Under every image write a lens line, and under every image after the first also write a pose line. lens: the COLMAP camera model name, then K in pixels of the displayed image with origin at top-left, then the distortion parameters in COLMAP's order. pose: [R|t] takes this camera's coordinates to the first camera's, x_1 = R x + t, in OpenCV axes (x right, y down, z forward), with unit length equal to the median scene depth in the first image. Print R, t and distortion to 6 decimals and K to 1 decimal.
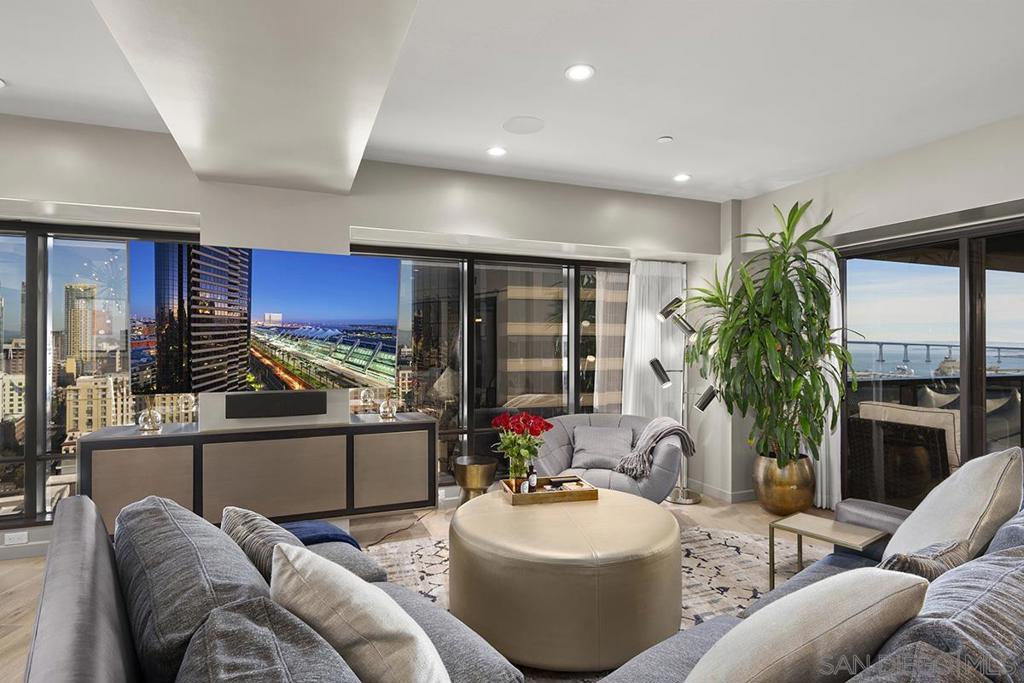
lens RADIAL K [[542.3, 0, 512.0], [0, 542.3, 341.5], [0, 0, 1]] dist [0.002798, -0.000715]
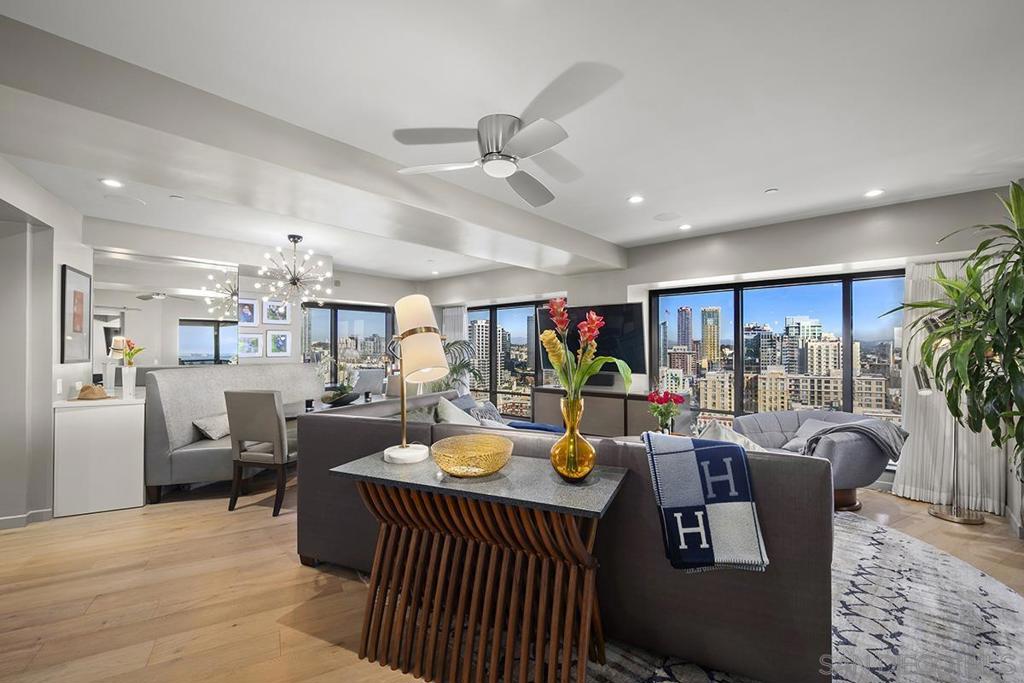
lens RADIAL K [[436.8, 0, 512.4], [0, 436.8, 344.4], [0, 0, 1]] dist [0.001577, 0.000290]
pose [[0.461800, -0.009540, -0.886933, 0.800225], [0.003257, 0.999954, -0.009059, -0.000622], [0.886978, 0.001295, 0.461810, -0.023179]]
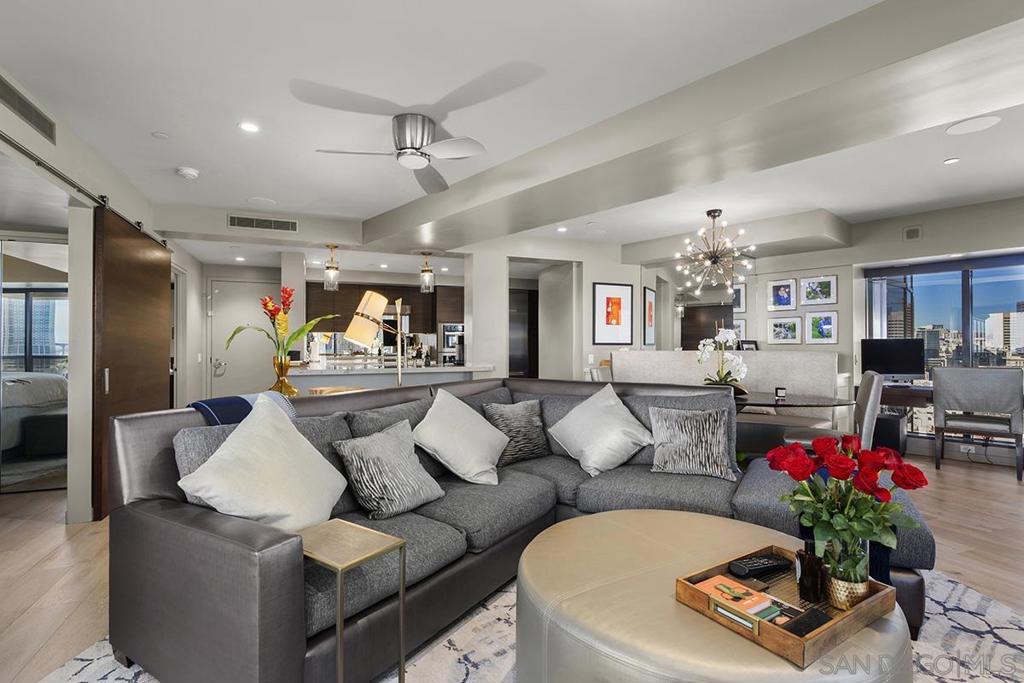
lens RADIAL K [[497.1, 0, 507.3], [0, 497.1, 343.8], [0, 0, 1]] dist [0.001743, -0.000459]
pose [[-0.937714, -0.002296, -0.347399, 0.367740], [0.000464, 0.999969, -0.007860, 0.039637], [0.347407, -0.007532, -0.937684, 1.069968]]
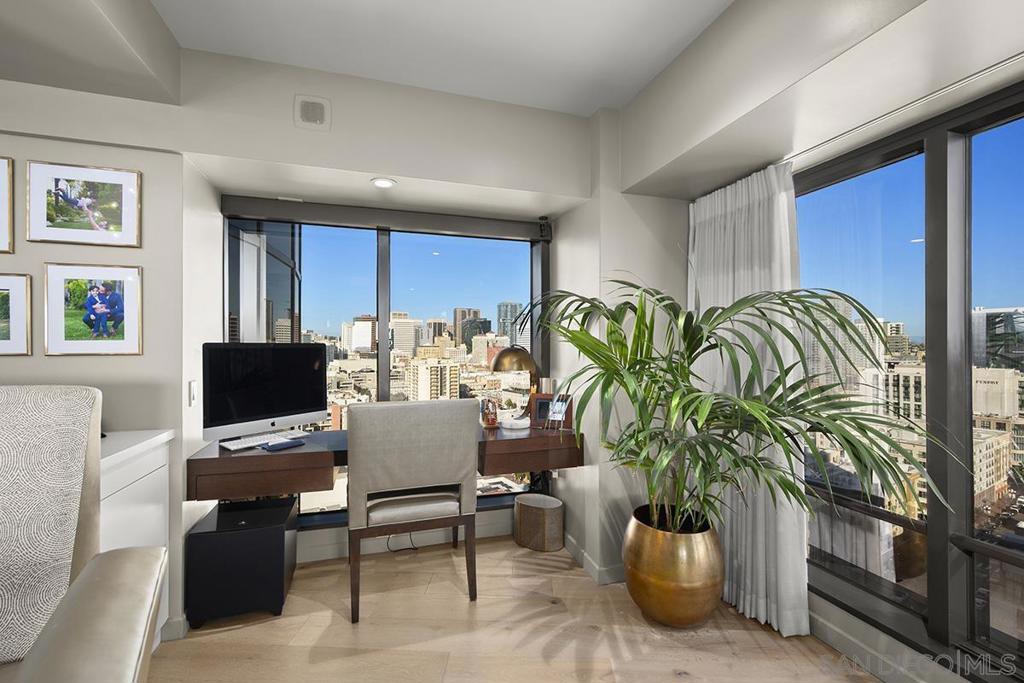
lens RADIAL K [[436.8, 0, 512.4], [0, 436.8, 344.4], [0, 0, 1]] dist [0.001577, 0.000290]
pose [[-0.067104, -0.005485, -0.997731, -0.630003], [0.000890, 0.999984, -0.005557, 0.019523], [0.997746, -0.001261, -0.067098, 0.458084]]
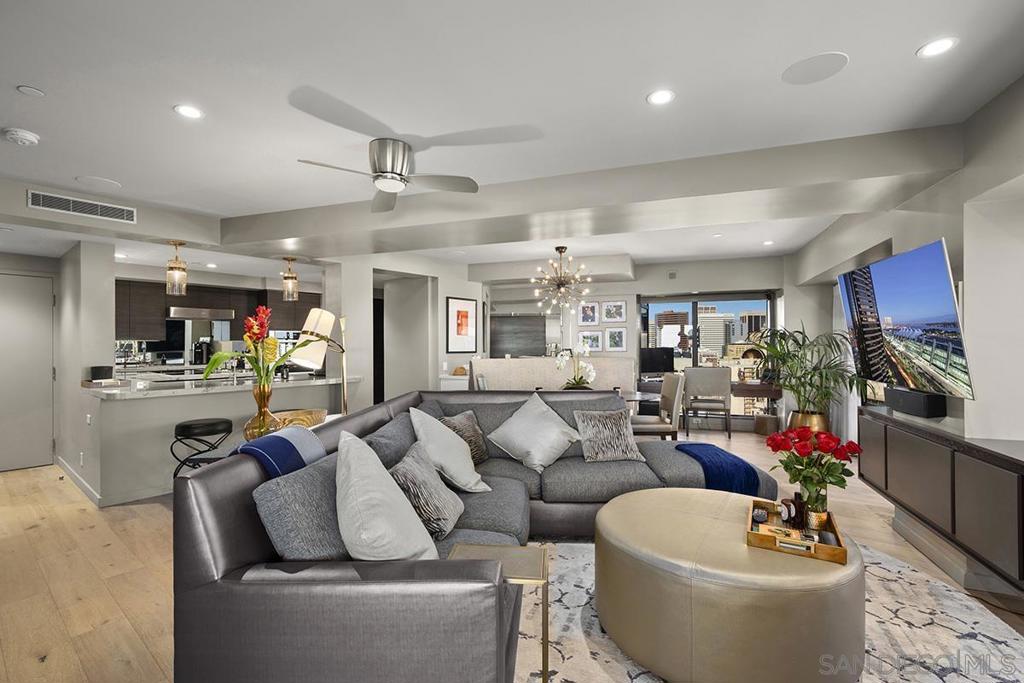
lens RADIAL K [[468.2, 0, 512.0], [0, 468.2, 341.5], [0, 0, 1]] dist [0.000020, 0.000653]
pose [[-0.654887, -0.003465, -0.755719, 0.684621], [0.005915, 0.999935, -0.009710, 0.003159], [0.755704, -0.010829, -0.654824, 0.914924]]
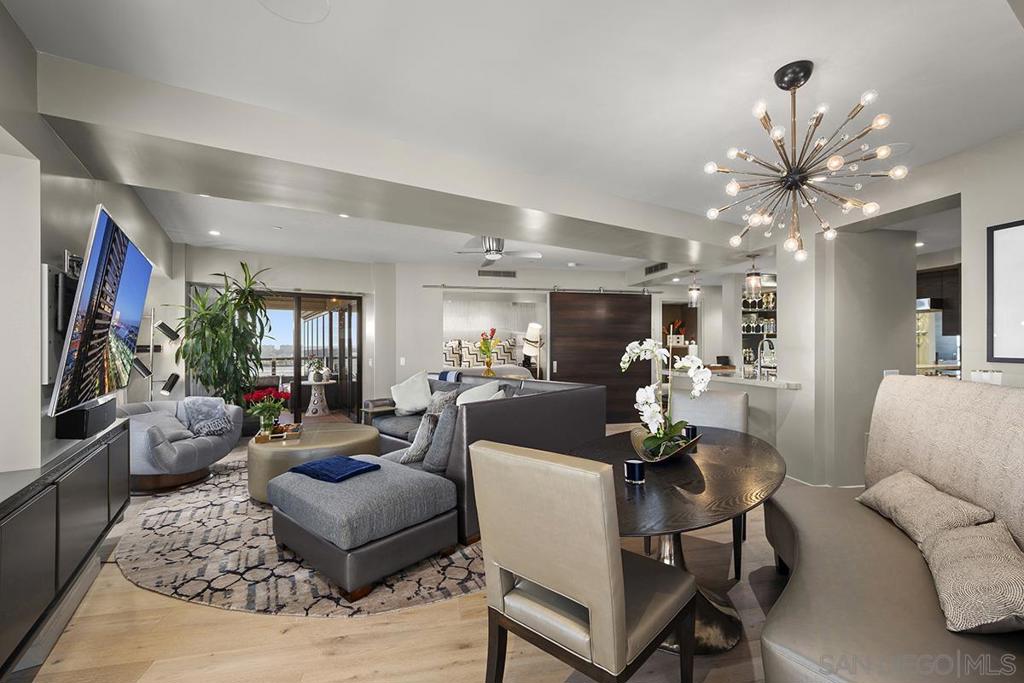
lens RADIAL K [[436.8, 0, 512.4], [0, 436.8, 344.4], [0, 0, 1]] dist [0.001577, 0.000290]
pose [[-0.169902, 0.001049, 0.985460, -1.101648], [-0.000552, 0.999999, -0.001160, 0.003194], [-0.985461, -0.000741, -0.169901, 0.422909]]
